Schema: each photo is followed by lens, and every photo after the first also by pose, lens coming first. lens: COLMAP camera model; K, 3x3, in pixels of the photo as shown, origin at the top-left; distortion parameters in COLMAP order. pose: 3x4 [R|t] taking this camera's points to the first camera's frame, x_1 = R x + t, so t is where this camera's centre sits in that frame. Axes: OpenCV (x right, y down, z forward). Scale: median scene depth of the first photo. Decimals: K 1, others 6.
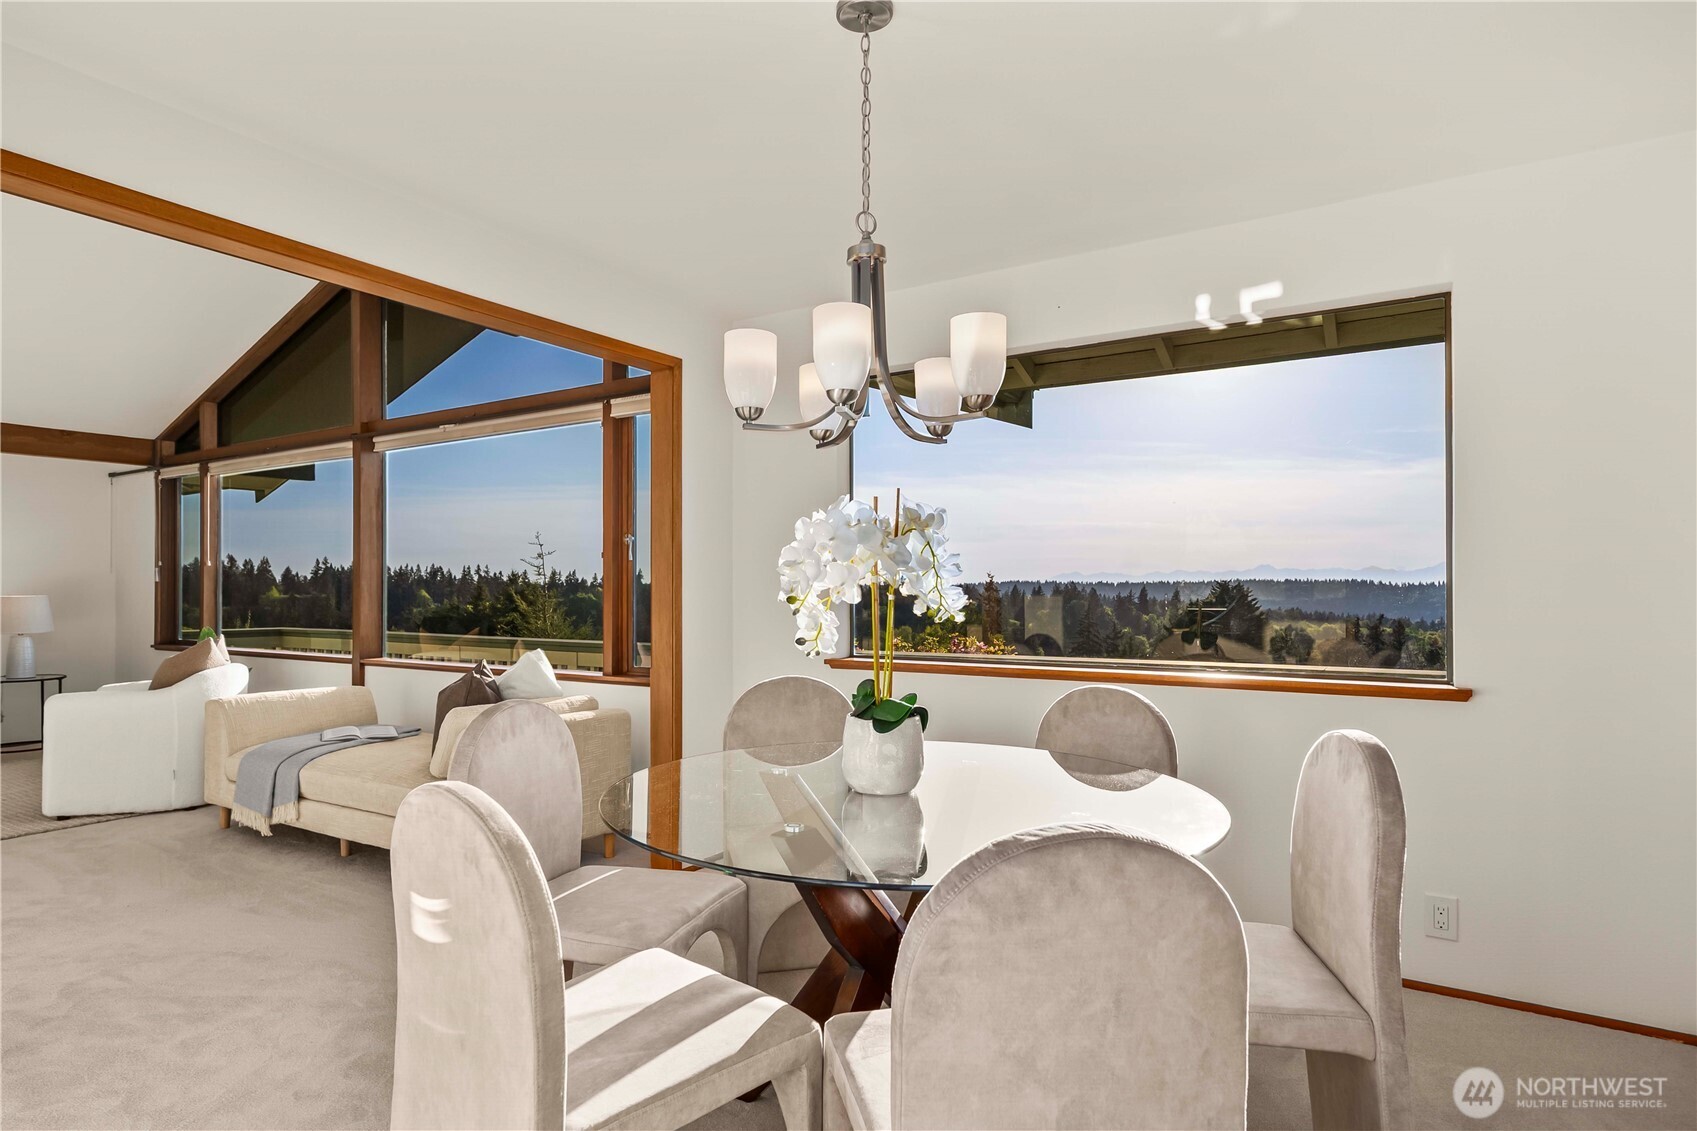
lens RADIAL K [[906.1, 0, 858.0], [0, 906.1, 571.2], [0, 0, 1]] dist [0.005312, 0.000504]
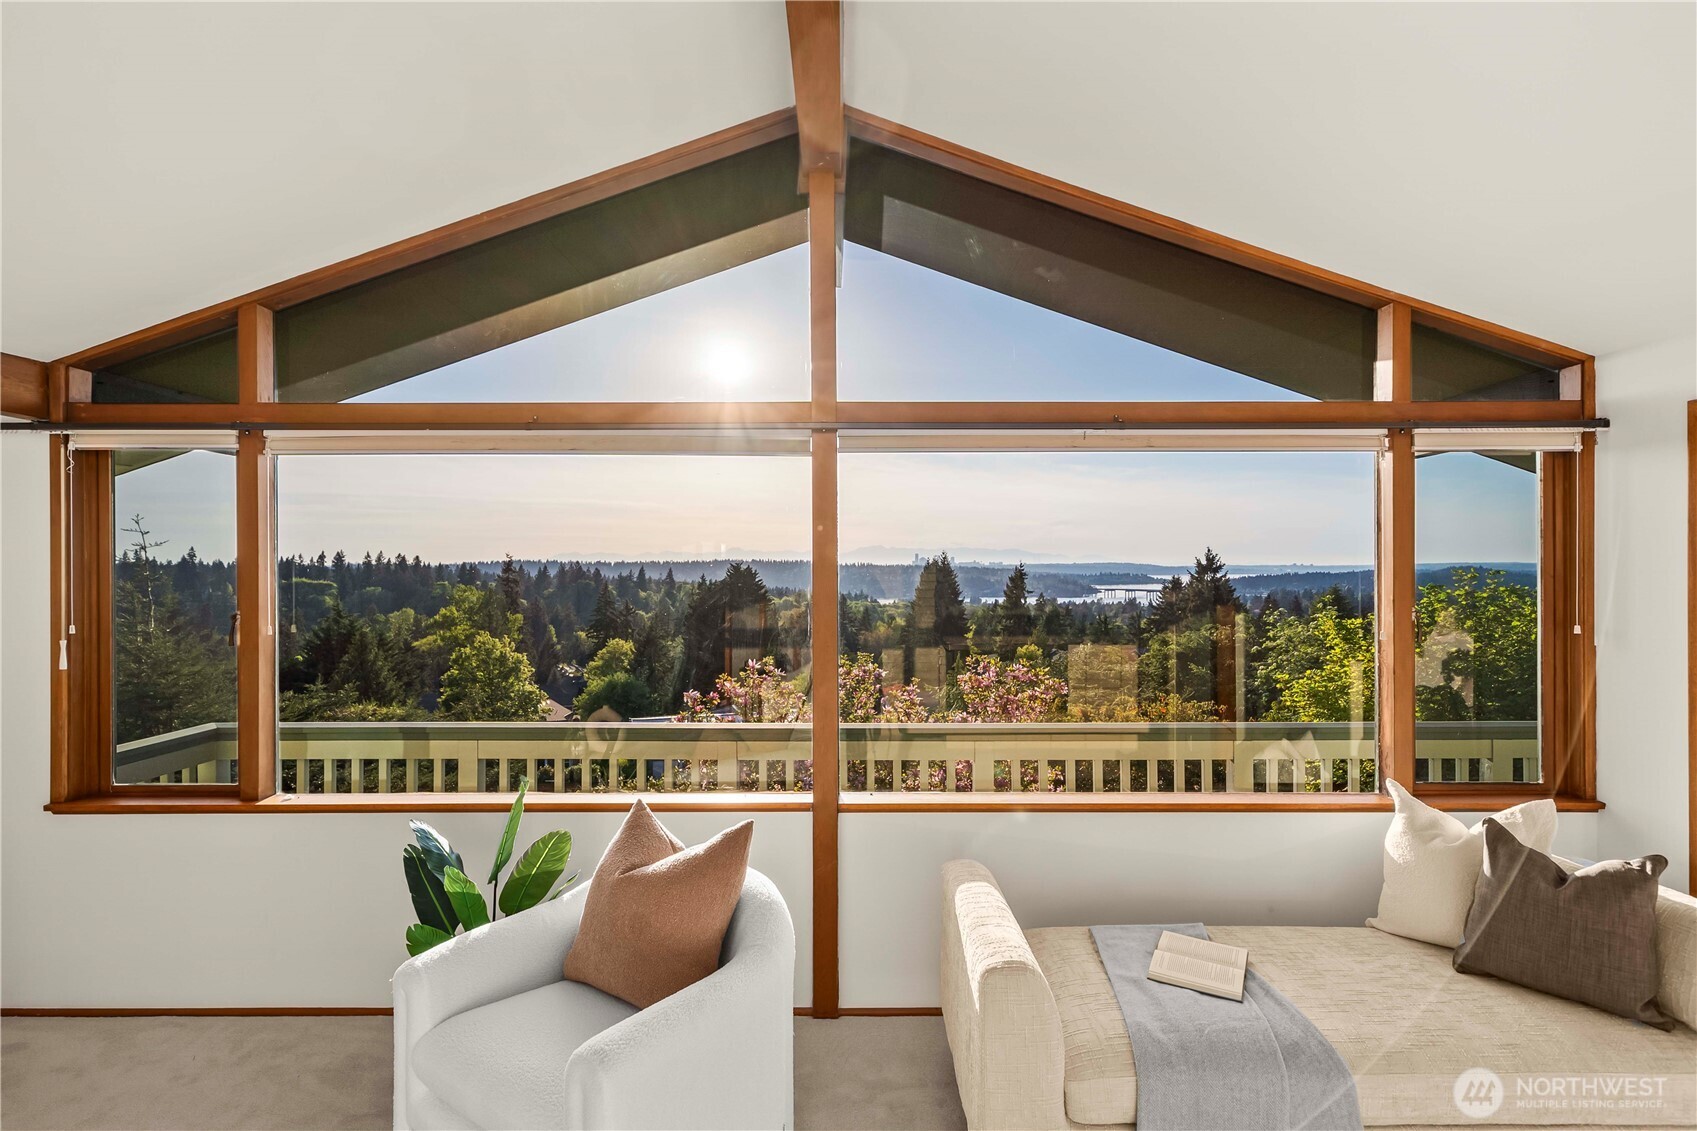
lens RADIAL K [[842.6, 0, 856.4], [0, 842.6, 567.5], [0, 0, 1]] dist [-0.002138, -0.000314]
pose [[0.850304, -0.000119, 0.526292, -0.648846], [-0.009522, 0.999833, 0.015611, -0.051694], [-0.526206, -0.018286, 0.850160, 0.416272]]
